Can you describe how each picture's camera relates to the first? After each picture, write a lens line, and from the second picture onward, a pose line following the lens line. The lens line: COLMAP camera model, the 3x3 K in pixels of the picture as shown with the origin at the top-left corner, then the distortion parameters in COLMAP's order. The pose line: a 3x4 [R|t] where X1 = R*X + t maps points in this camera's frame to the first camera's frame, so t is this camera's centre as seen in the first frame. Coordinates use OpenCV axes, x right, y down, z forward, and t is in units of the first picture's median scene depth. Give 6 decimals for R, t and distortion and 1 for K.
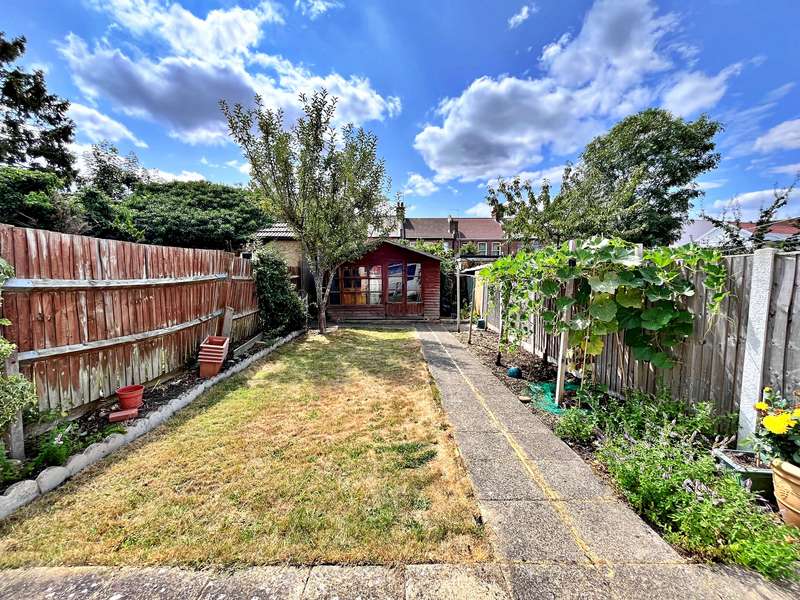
lens RADIAL K [[324.3, 0, 400.7], [0, 324.3, 300.2], [0, 0, 1]] dist [-0.004220, 0.000573]
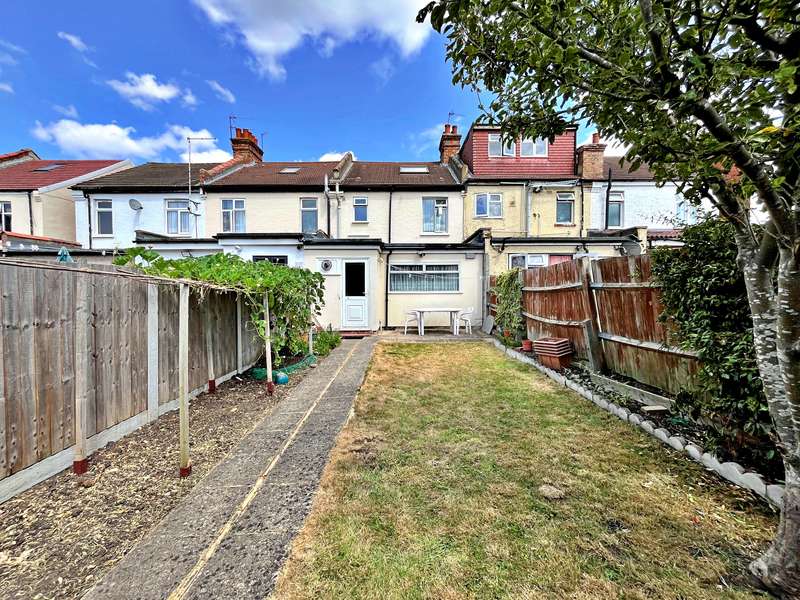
lens RADIAL K [[324.3, 0, 398.4], [0, 324.3, 299.6], [0, 0, 1]] dist [-0.004220, 0.000573]
pose [[-0.999326, 0.034852, -0.011559, -0.012670], [0.033460, 0.993990, 0.104233, -0.174705], [0.015122, 0.103776, -0.994486, 2.319414]]
